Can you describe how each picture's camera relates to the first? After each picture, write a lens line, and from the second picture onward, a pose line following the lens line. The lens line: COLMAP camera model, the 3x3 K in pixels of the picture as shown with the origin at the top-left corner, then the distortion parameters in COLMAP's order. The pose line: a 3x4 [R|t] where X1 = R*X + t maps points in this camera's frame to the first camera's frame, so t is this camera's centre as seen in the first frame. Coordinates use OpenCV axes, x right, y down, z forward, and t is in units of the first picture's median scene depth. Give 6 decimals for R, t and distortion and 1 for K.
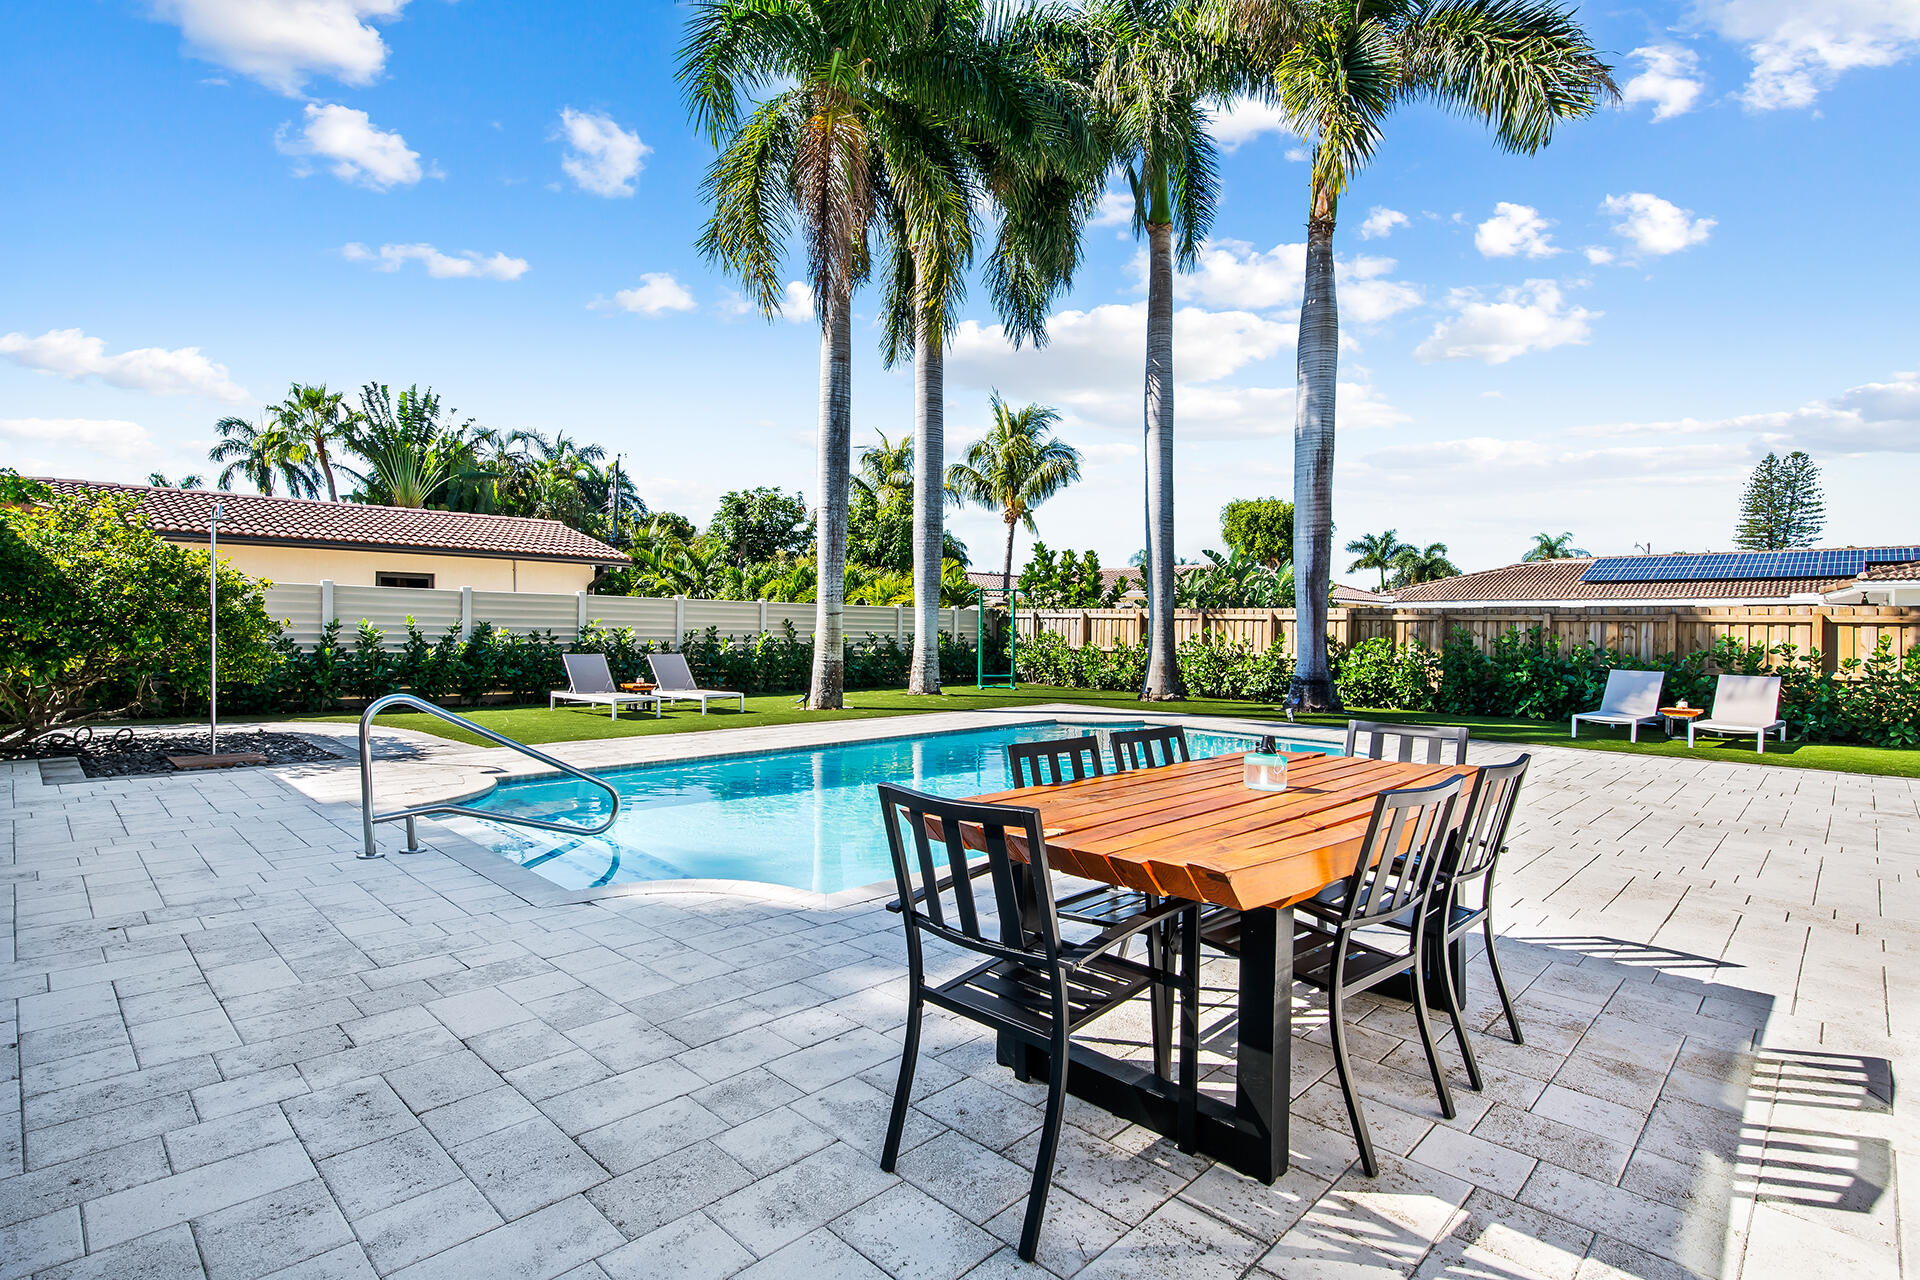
lens RADIAL K [[924.2, 0, 987.4], [0, 924.2, 630.1], [0, 0, 1]] dist [0.005338, -0.000294]
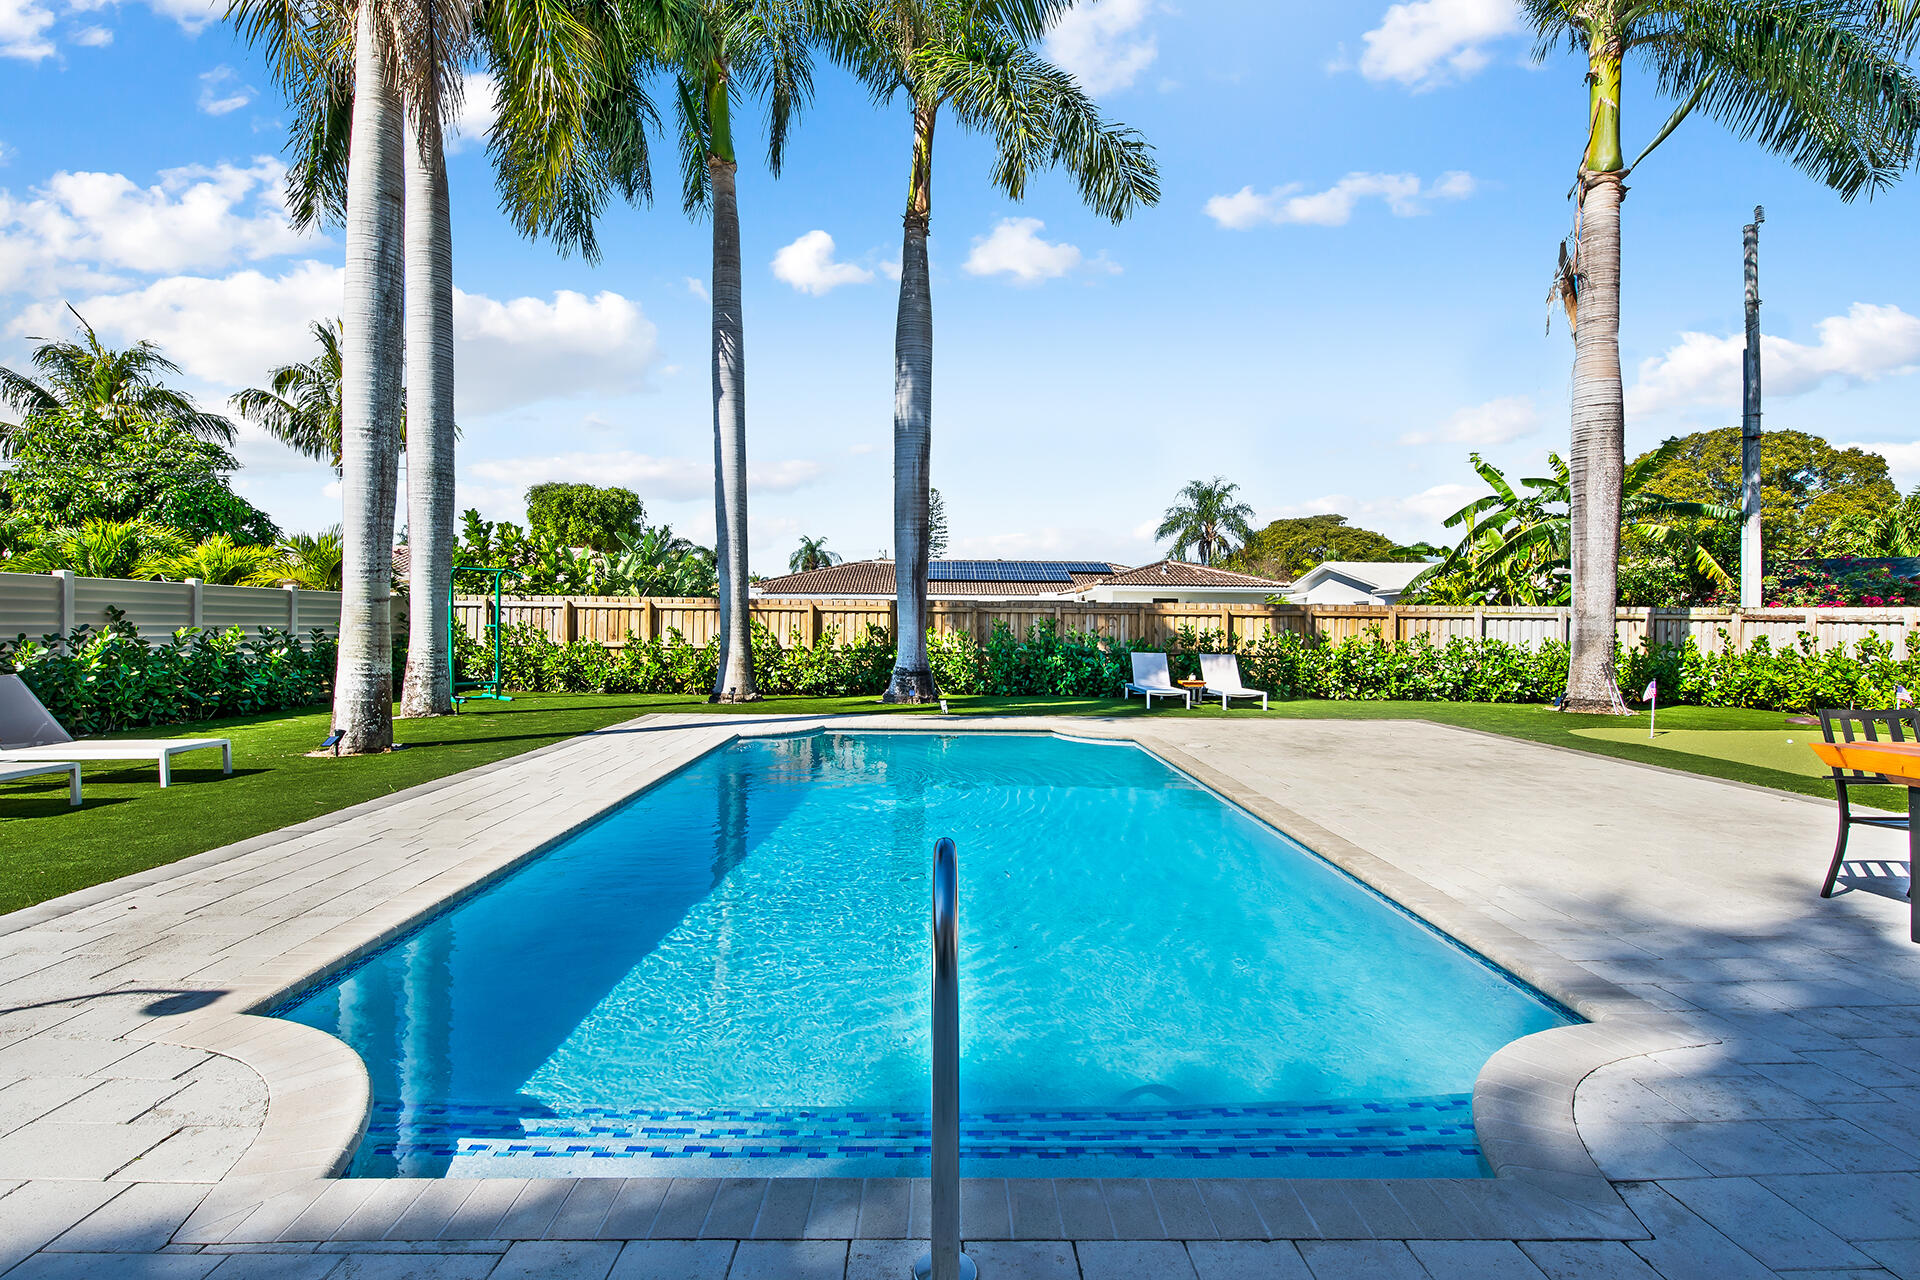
lens RADIAL K [[894.2, 0, 961.3], [0, 894.2, 630.9], [0, 0, 1]] dist [0.001798, 0.000387]
pose [[0.707131, -0.011508, 0.706989, -0.251173], [0.001630, 0.999891, 0.014646, -0.003641], [-0.707081, -0.009204, 0.707073, 0.224294]]
